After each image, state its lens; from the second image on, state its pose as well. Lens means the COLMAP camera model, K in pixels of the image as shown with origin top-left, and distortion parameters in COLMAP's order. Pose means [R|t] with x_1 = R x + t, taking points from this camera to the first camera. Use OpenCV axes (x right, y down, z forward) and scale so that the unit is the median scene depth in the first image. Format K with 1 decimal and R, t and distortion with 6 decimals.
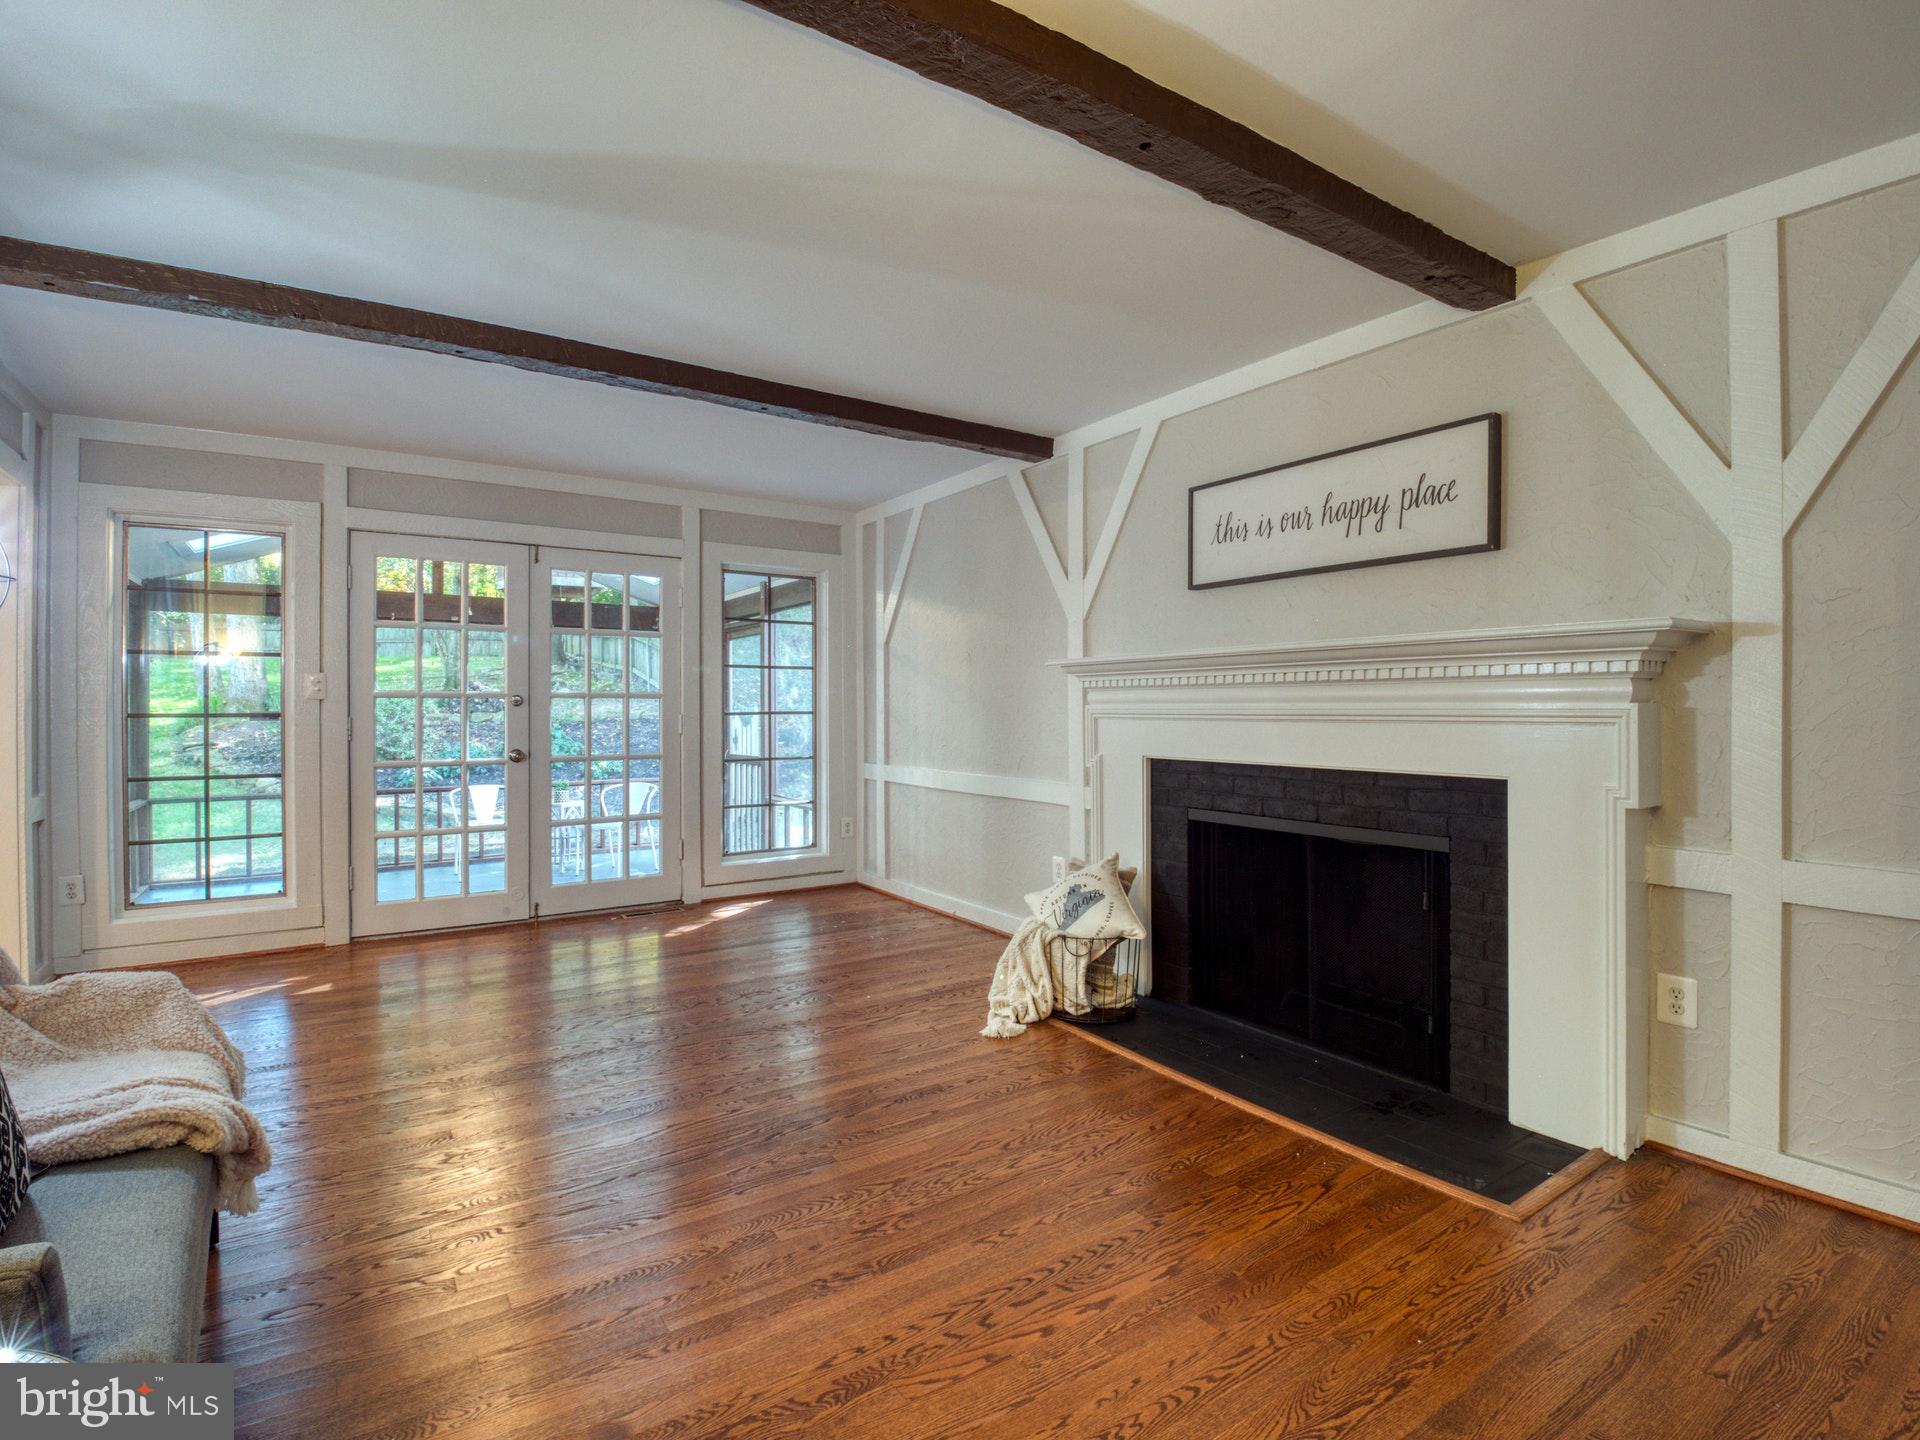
lens RADIAL K [[952.4, 0, 966.0], [0, 952.4, 713.6], [0, 0, 1]] dist [0.007160, -0.000085]
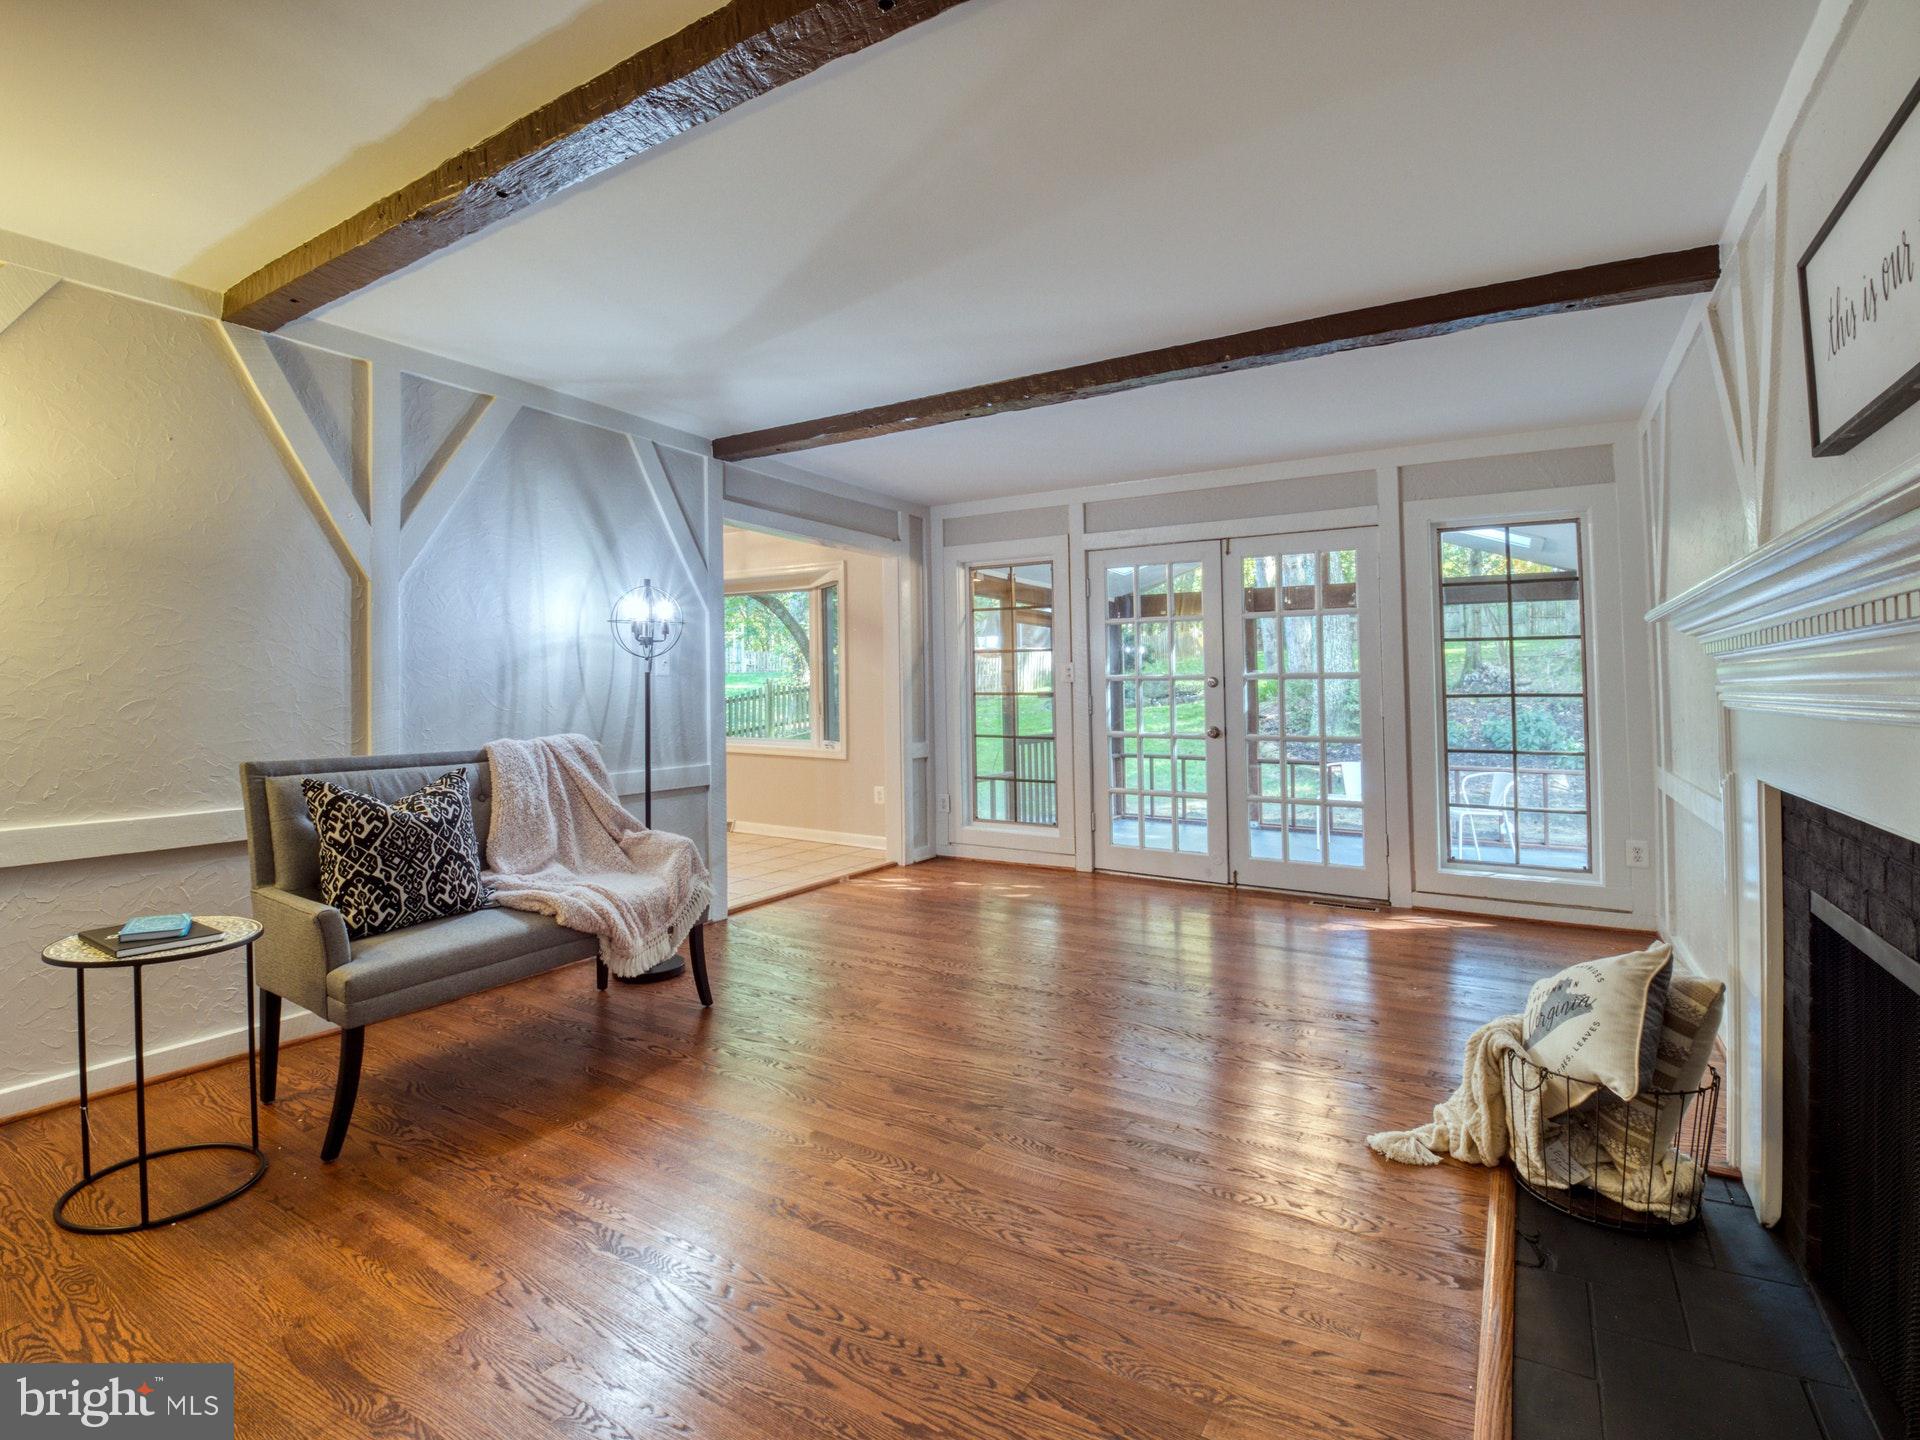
lens RADIAL K [[923.0, 0, 971.9], [0, 923.0, 687.9], [0, 0, 1]] dist [-0.003264, -0.001556]
pose [[0.417141, 0.001421, -0.908841, 0.378810], [-0.004924, 0.999988, -0.000697, -0.005169], [0.908828, 0.004766, 0.417143, 0.304740]]
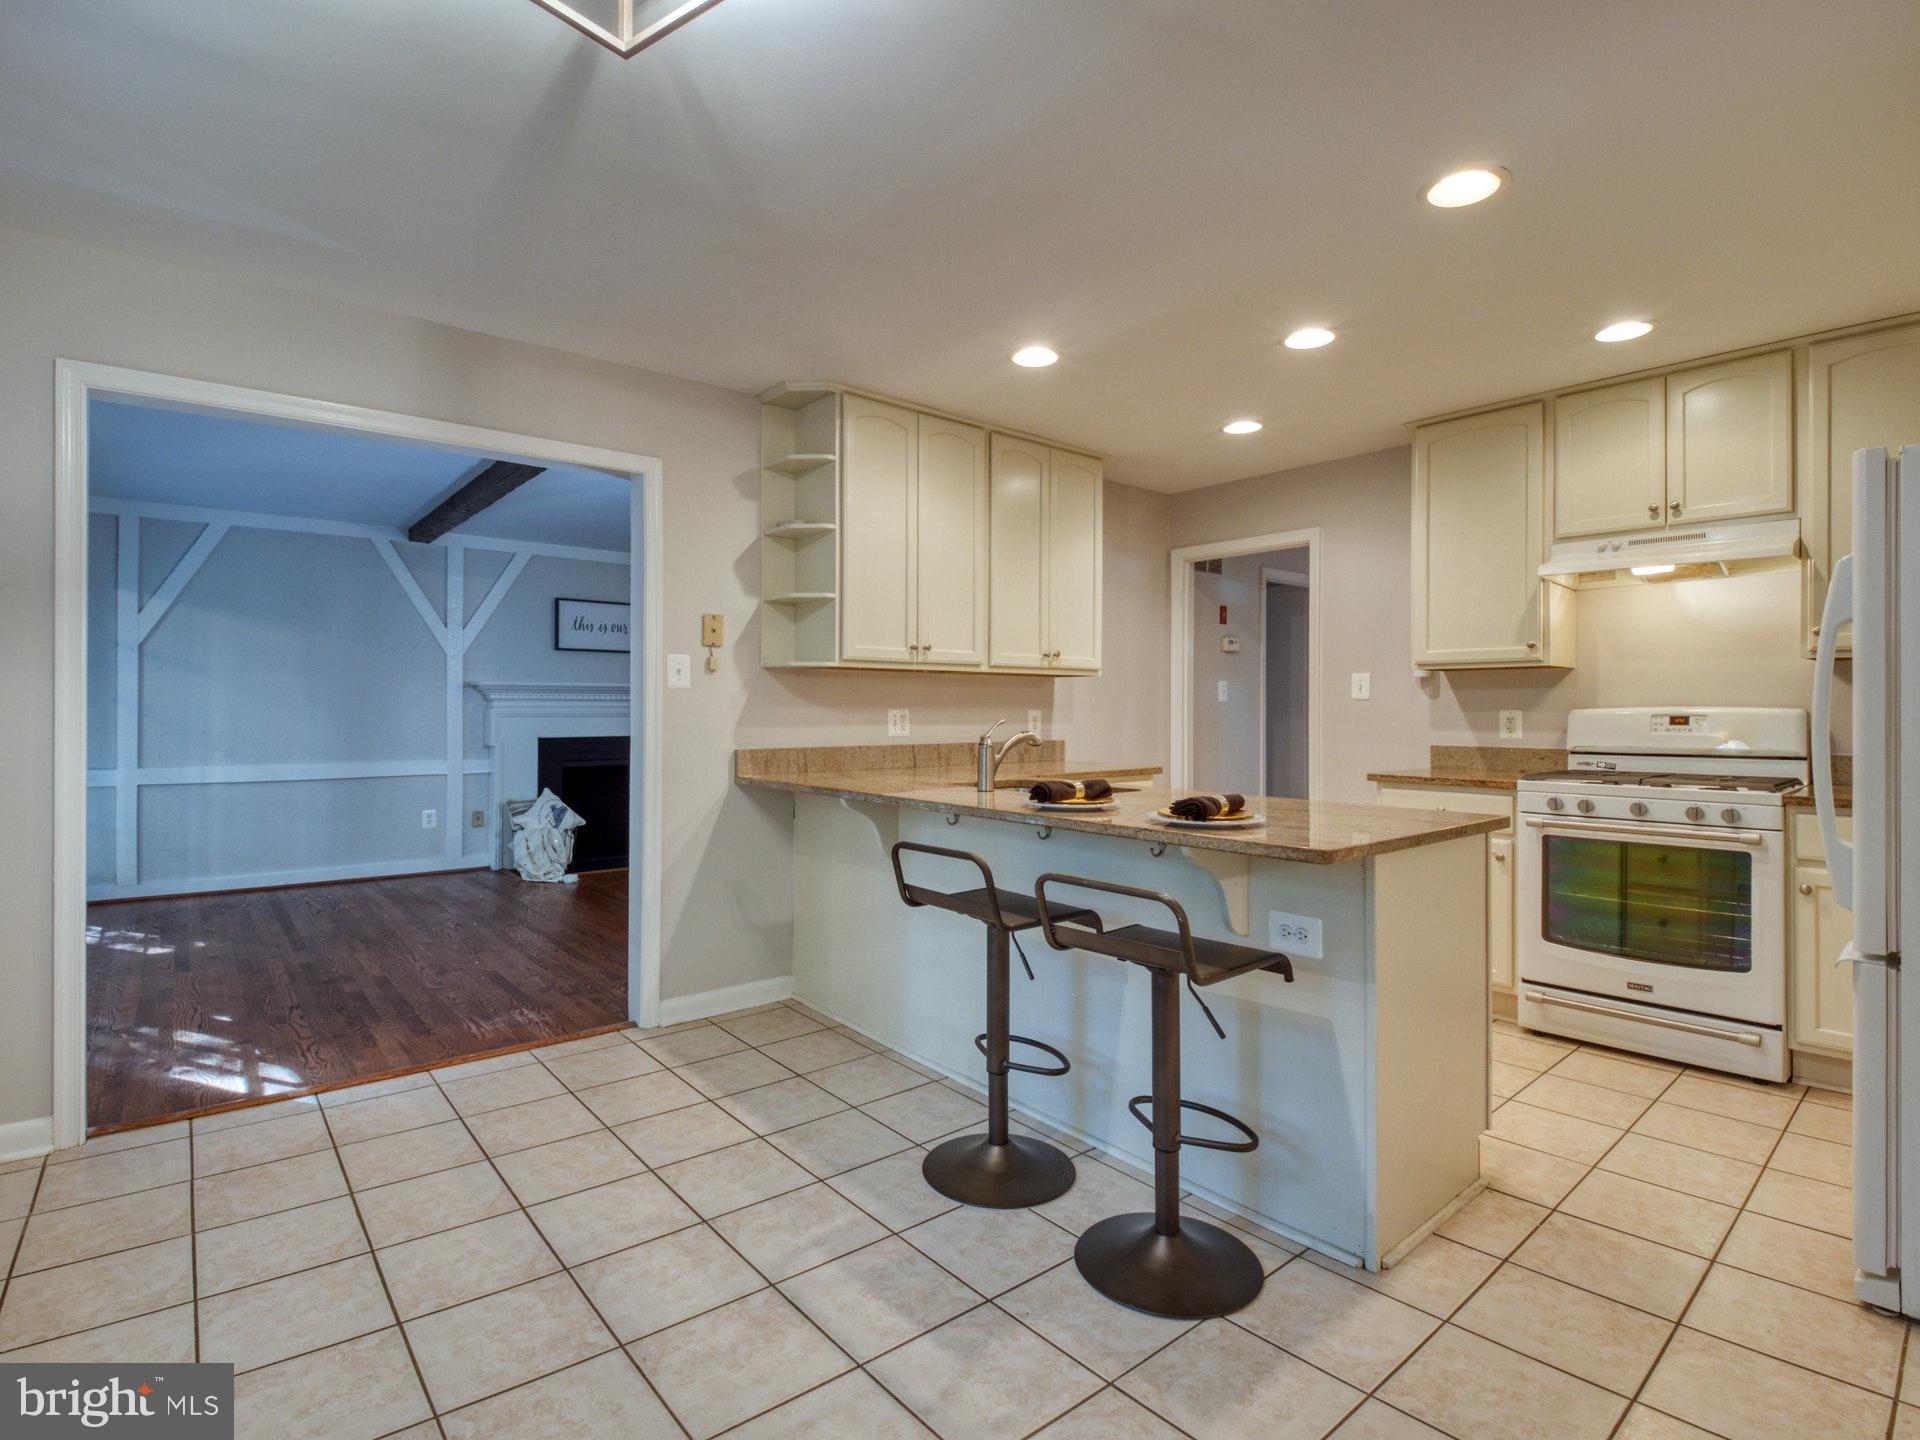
lens RADIAL K [[926.8, 0, 948.3], [0, 926.8, 710.2], [0, 0, 1]] dist [-0.002872, -0.000368]
pose [[-0.089616, -0.002214, 0.995974, -1.319903], [0.004324, 0.999987, 0.002612, -0.007173], [-0.995967, 0.004541, -0.089605, 0.289379]]
